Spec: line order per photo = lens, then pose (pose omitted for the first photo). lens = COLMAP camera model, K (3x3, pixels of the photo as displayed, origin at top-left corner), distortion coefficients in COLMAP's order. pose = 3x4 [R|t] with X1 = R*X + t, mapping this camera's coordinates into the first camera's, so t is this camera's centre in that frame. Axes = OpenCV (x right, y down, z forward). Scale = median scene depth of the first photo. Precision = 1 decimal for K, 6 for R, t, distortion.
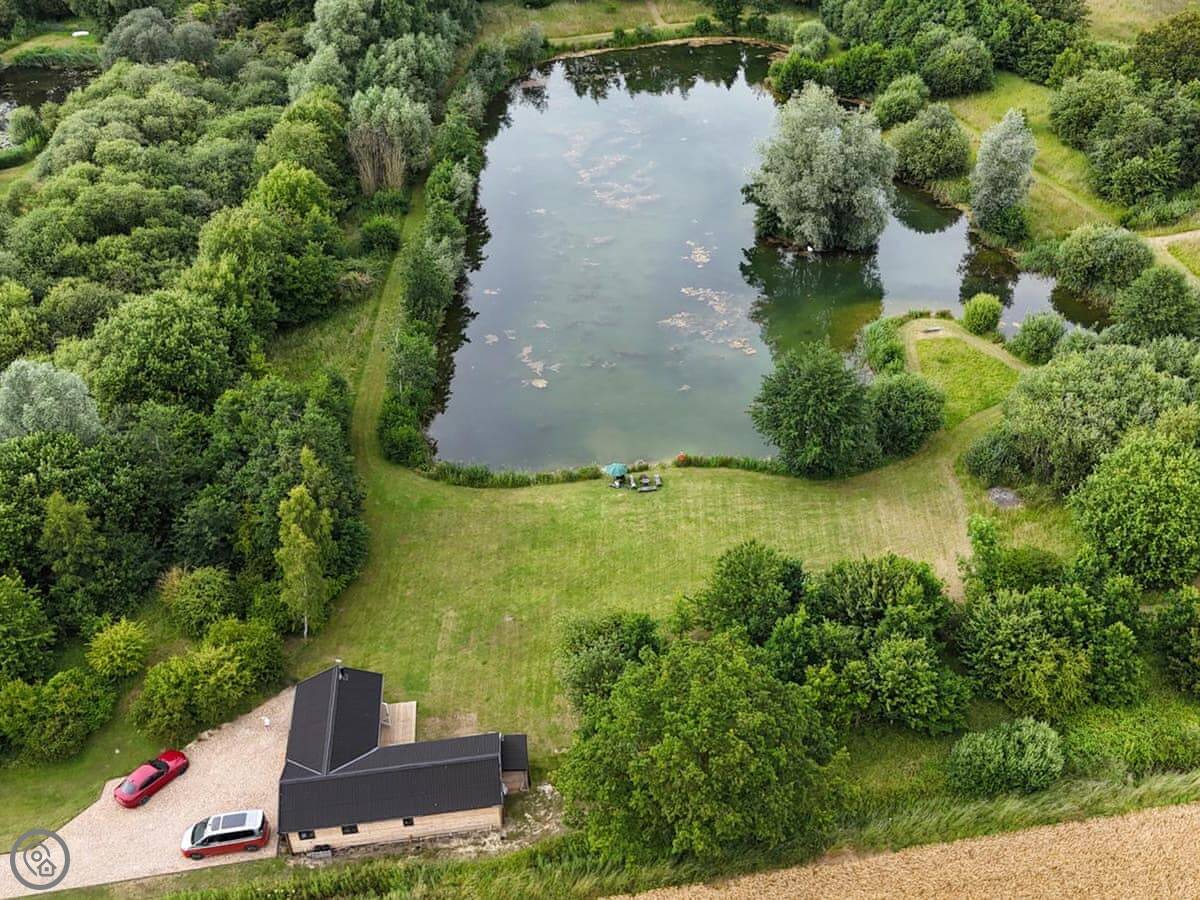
lens RADIAL K [[1007.5, 0, 600.0], [0, 1007.5, 450.0], [0, 0, 1]] dist [0.011731, 0.000807]
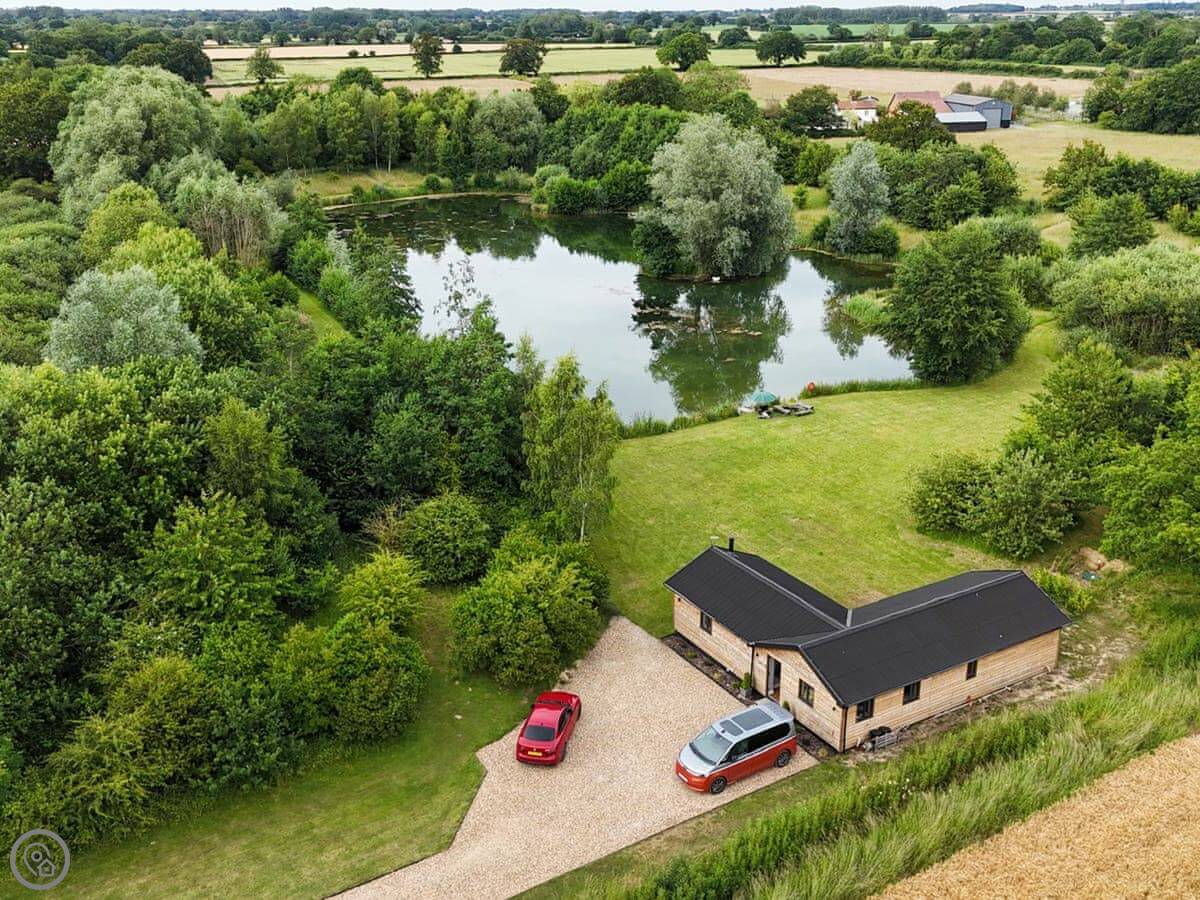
lens RADIAL K [[1007.5, 0, 600.0], [0, 1007.5, 450.0], [0, 0, 1]] dist [0.011731, 0.000807]
pose [[0.942958, -0.141963, 0.301127, -0.496515], [0.197451, 0.966744, -0.162543, 0.227451], [-0.268038, 0.212729, 0.939629, 0.305219]]
